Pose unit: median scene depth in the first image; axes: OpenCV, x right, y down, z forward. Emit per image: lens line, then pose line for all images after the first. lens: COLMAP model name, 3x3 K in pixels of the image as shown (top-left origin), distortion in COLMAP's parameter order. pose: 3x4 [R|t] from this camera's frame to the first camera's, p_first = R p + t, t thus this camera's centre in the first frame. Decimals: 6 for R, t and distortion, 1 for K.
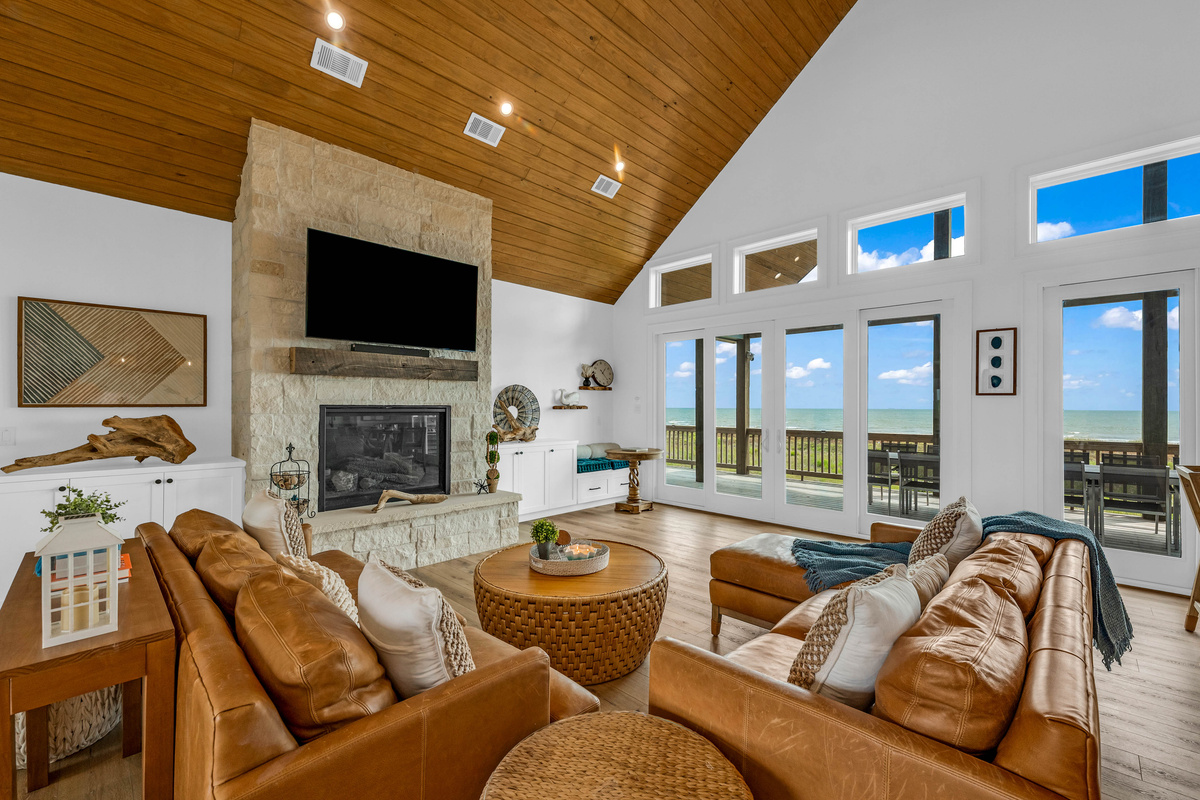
lens RADIAL K [[501.3, 0, 601.2], [0, 501.3, 401.2], [0, 0, 1]] dist [-0.001043, 0.000397]
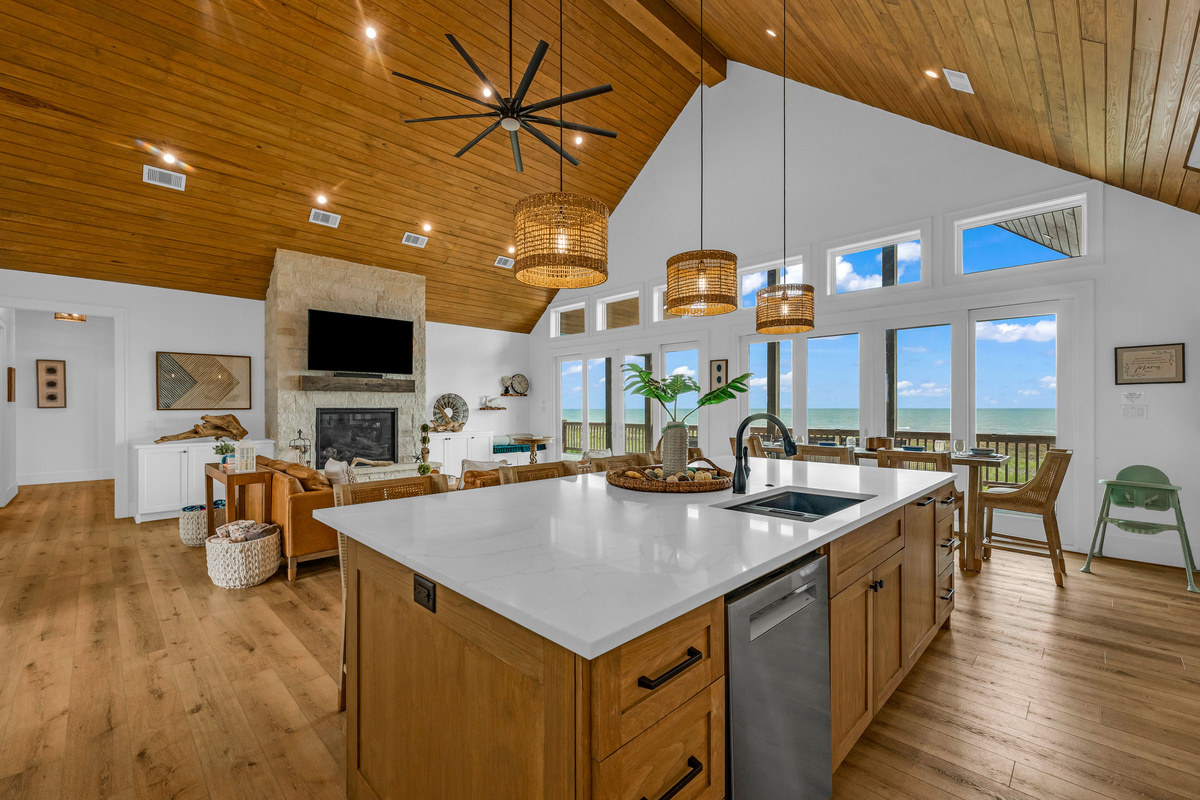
lens RADIAL K [[501.3, 0, 596.8], [0, 501.3, 405.7], [0, 0, 1]] dist [-0.001043, 0.000397]
pose [[0.999897, -0.006198, -0.012931, 0.384330], [0.006275, 0.999963, 0.005924, -0.004200], [0.012894, -0.006005, 0.999899, -0.642821]]
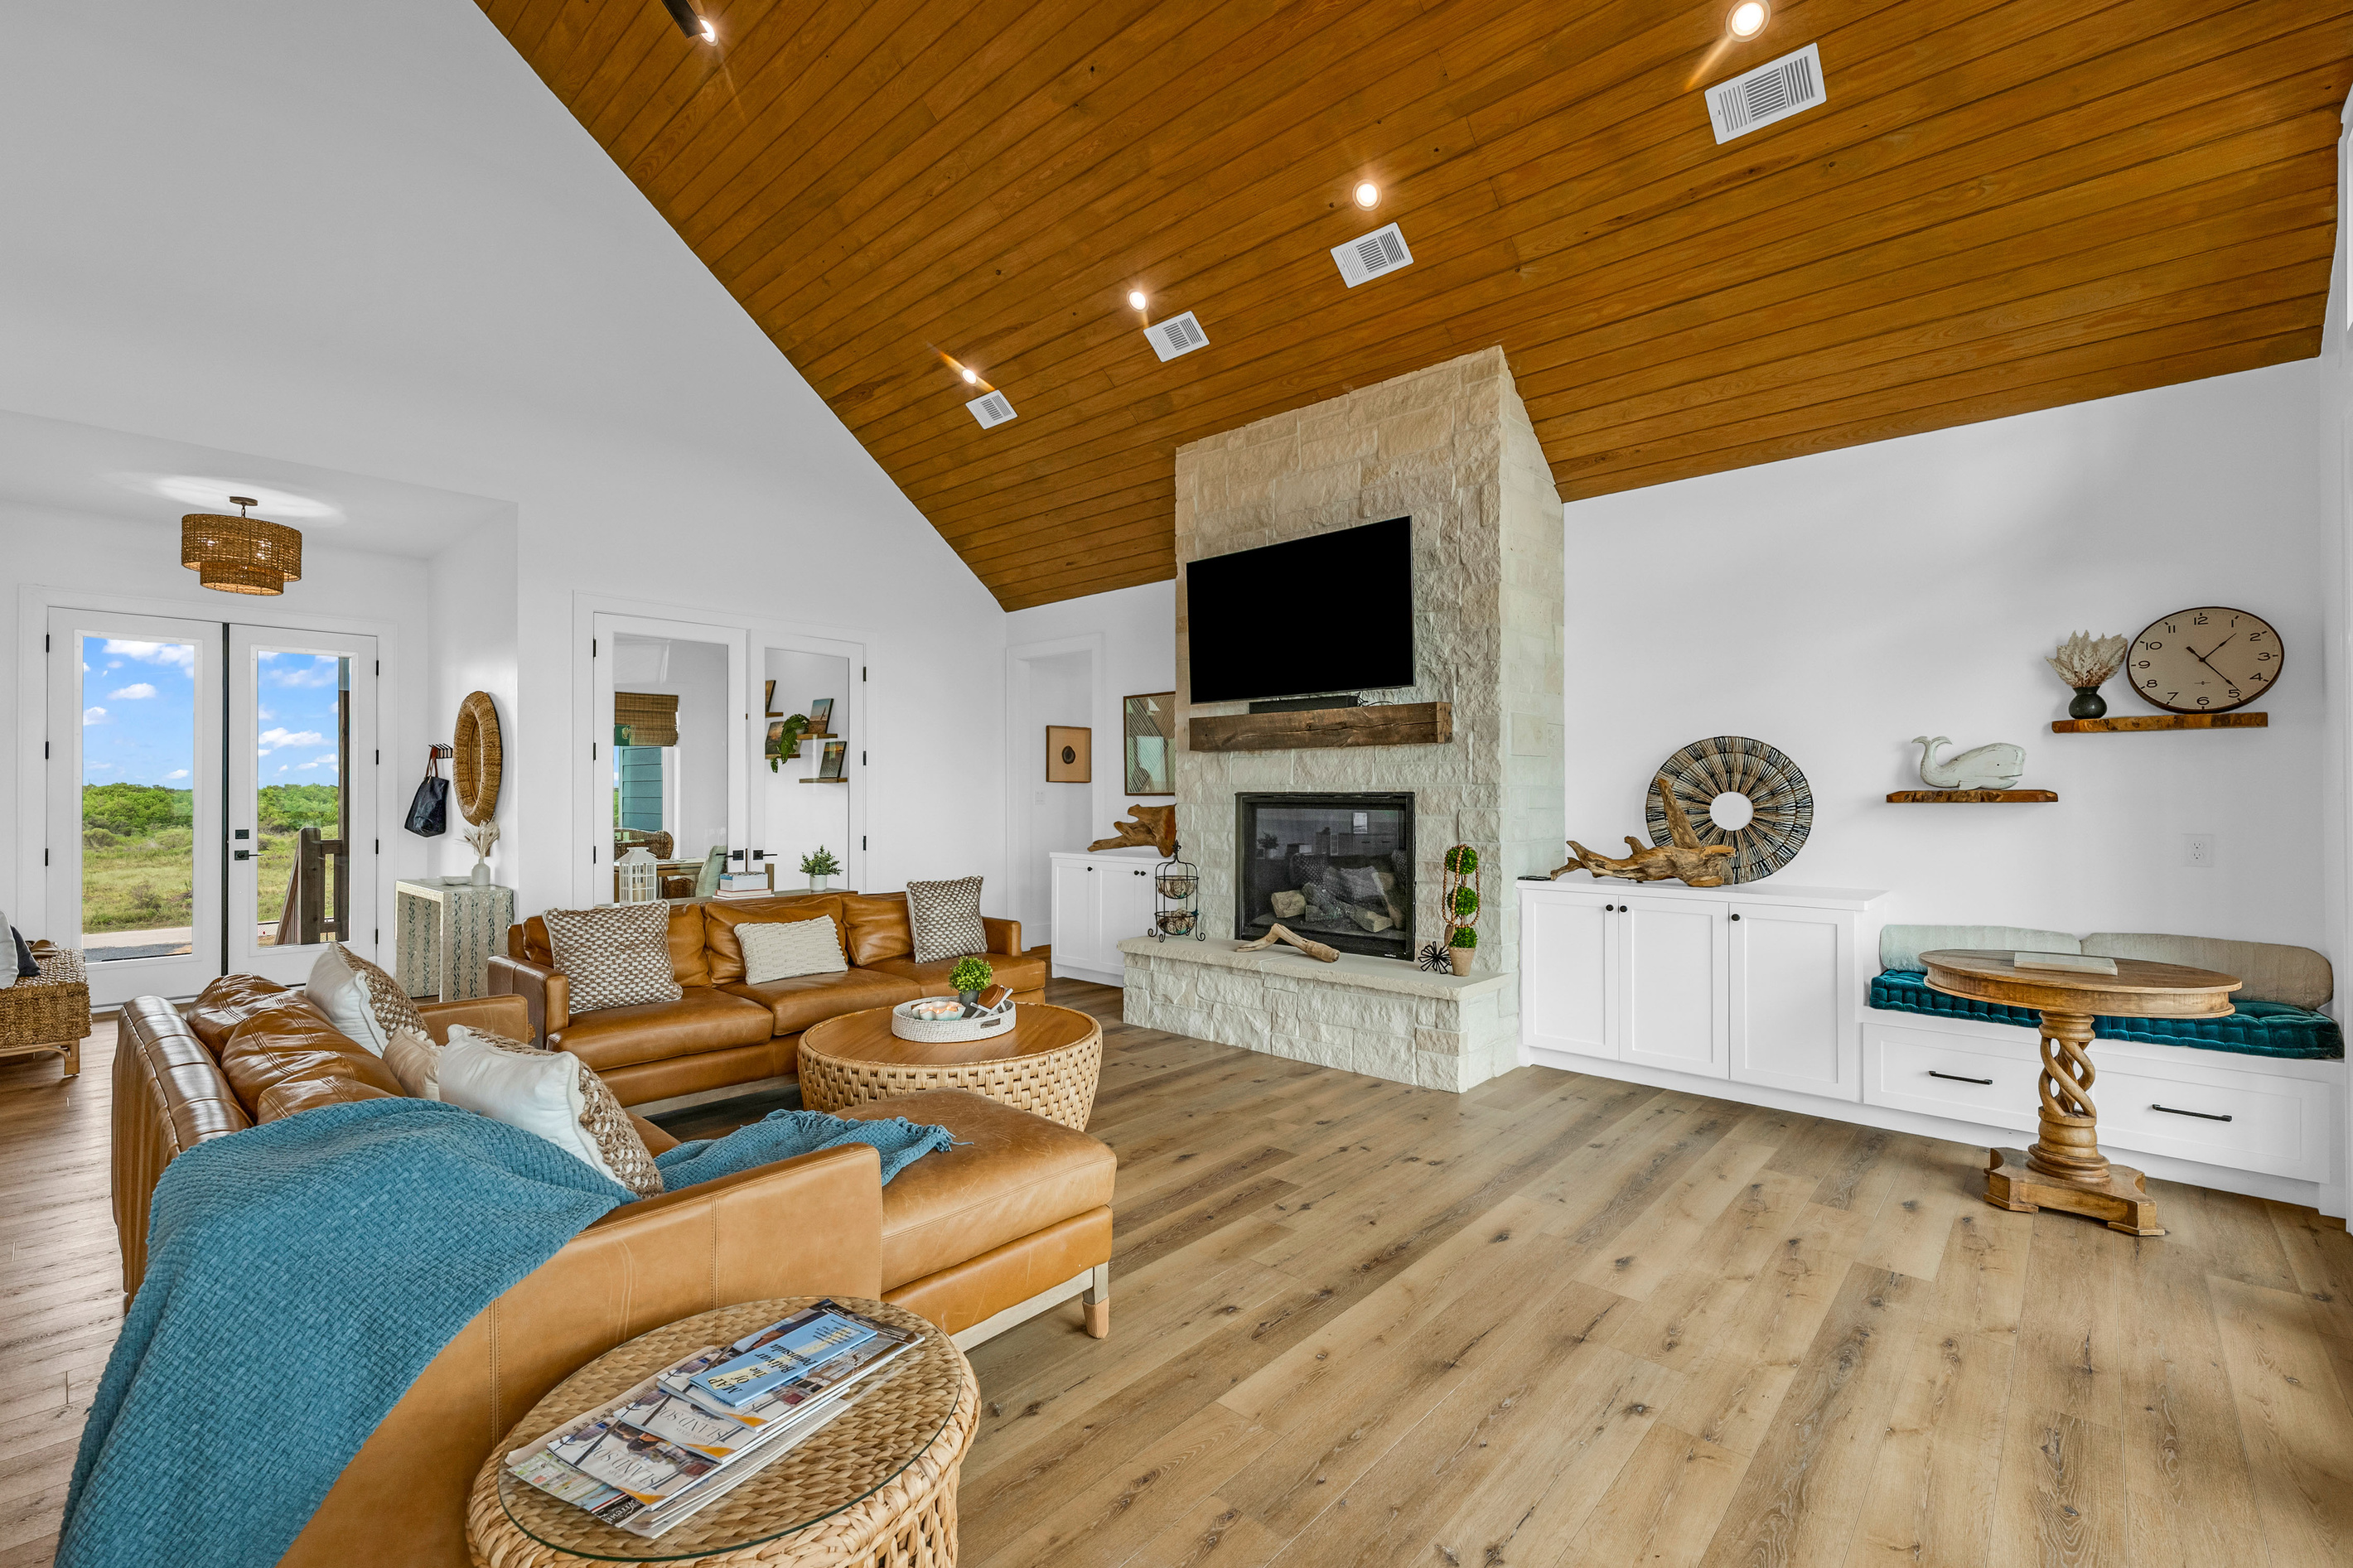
lens RADIAL K [[982.9, 0, 1181.1], [0, 982.9, 786.1], [0, 0, 1]] dist [-0.001043, 0.000397]
pose [[0.048751, -0.013555, -0.998719, 0.764366], [0.009109, 0.999872, -0.013126, 0.014671], [0.998769, -0.008458, 0.048869, 0.758638]]
